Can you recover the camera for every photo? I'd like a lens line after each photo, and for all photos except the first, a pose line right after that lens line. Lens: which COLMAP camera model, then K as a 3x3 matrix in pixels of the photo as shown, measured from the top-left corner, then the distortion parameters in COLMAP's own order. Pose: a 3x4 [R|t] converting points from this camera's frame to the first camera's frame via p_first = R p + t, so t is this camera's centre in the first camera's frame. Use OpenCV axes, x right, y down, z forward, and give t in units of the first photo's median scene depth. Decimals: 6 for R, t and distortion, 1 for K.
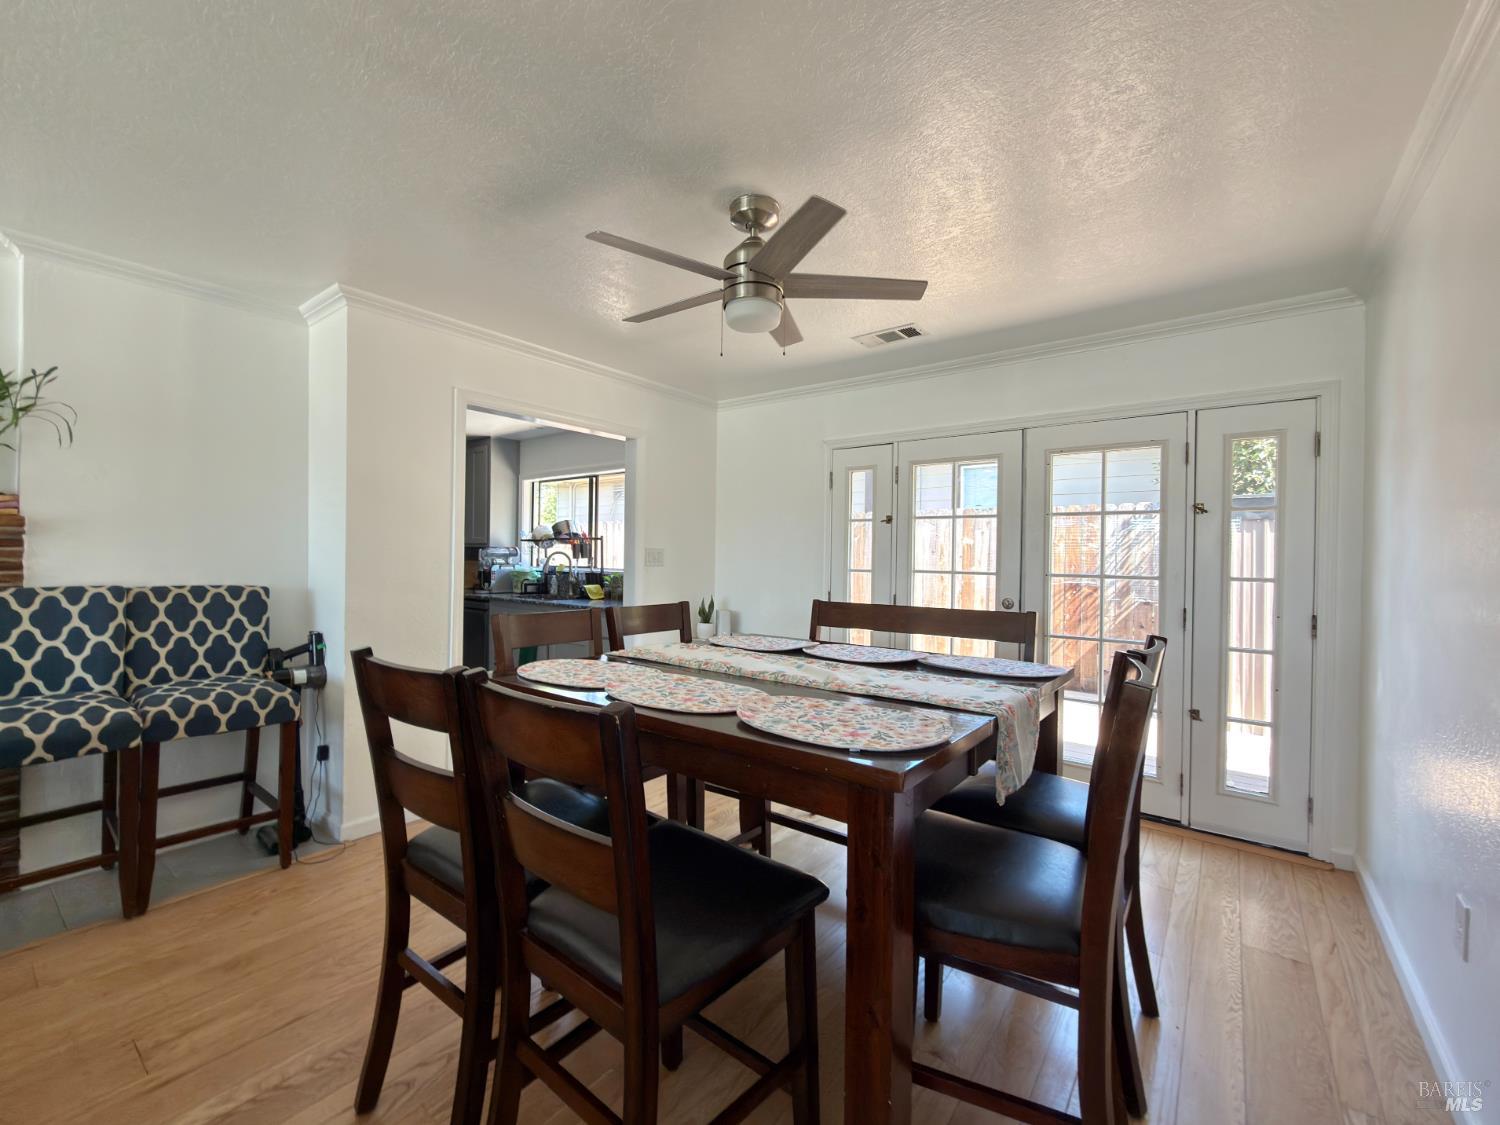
lens RADIAL K [[606.6, 0, 748.6], [0, 606.6, 568.1], [0, 0, 1]] dist [0.000672, -0.000264]
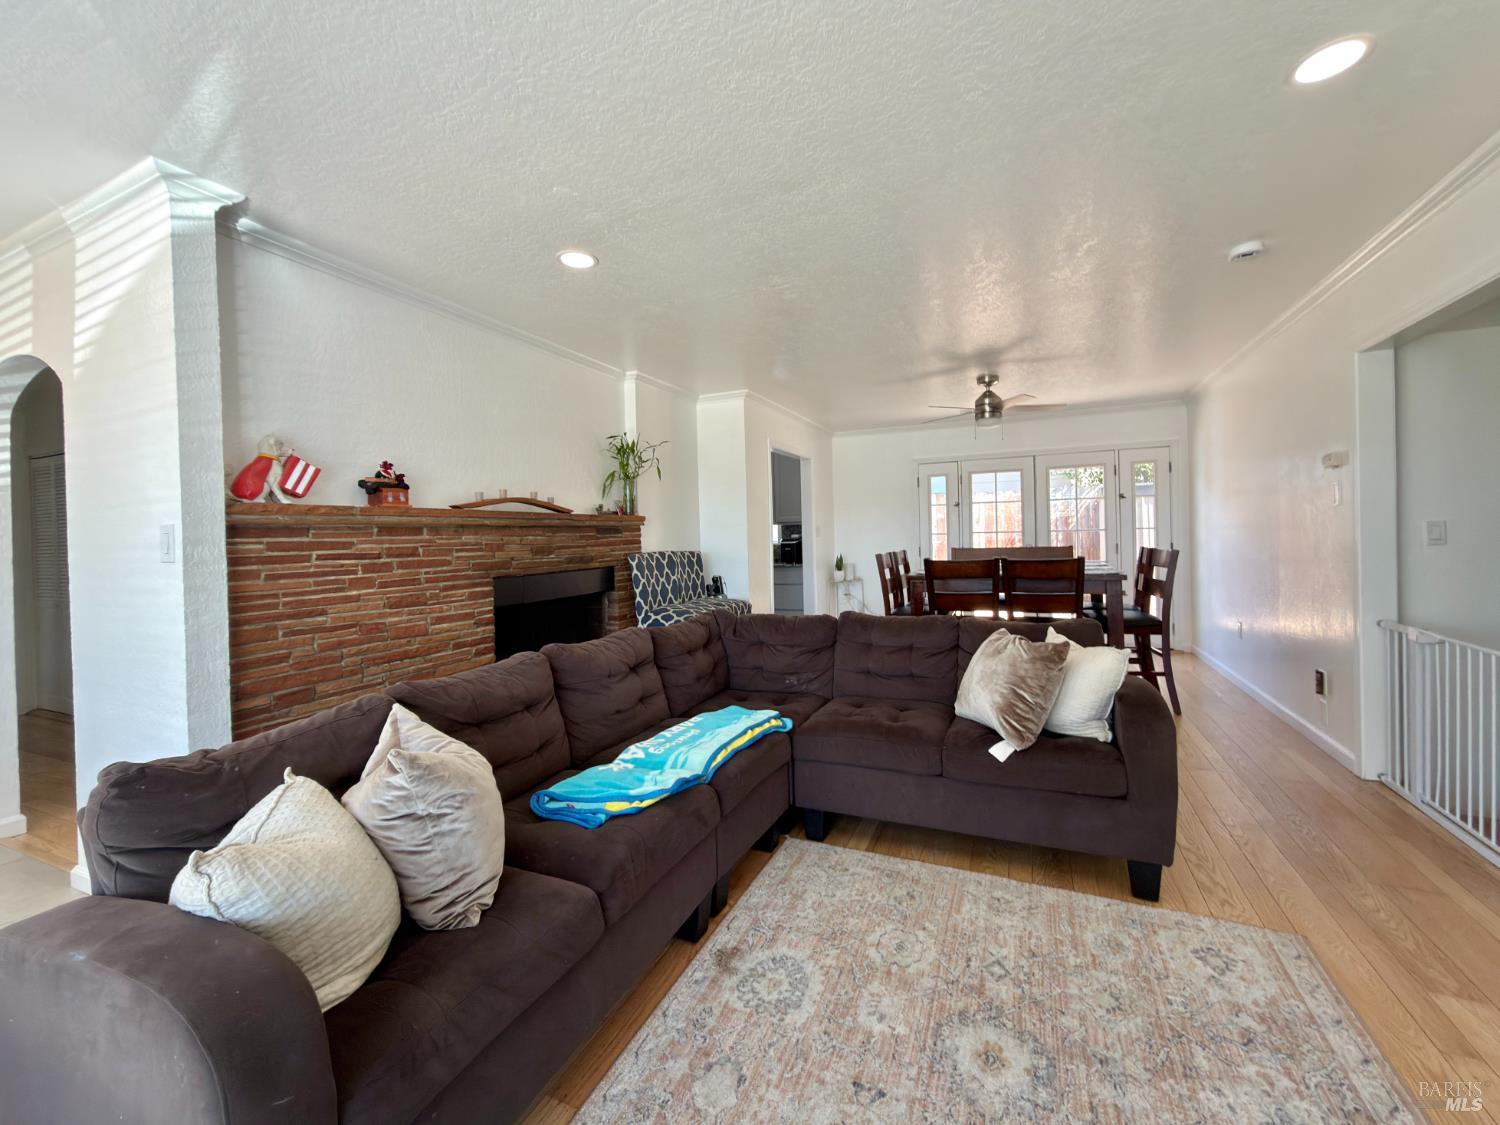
lens RADIAL K [[606.6, 0, 746.8], [0, 606.6, 552.3], [0, 0, 1]] dist [0.000672, -0.000264]
pose [[0.974986, -0.042618, 0.218141, -0.984844], [0.040783, 0.999085, 0.012910, 0.014307], [-0.218491, -0.003691, 0.975832, -0.762732]]
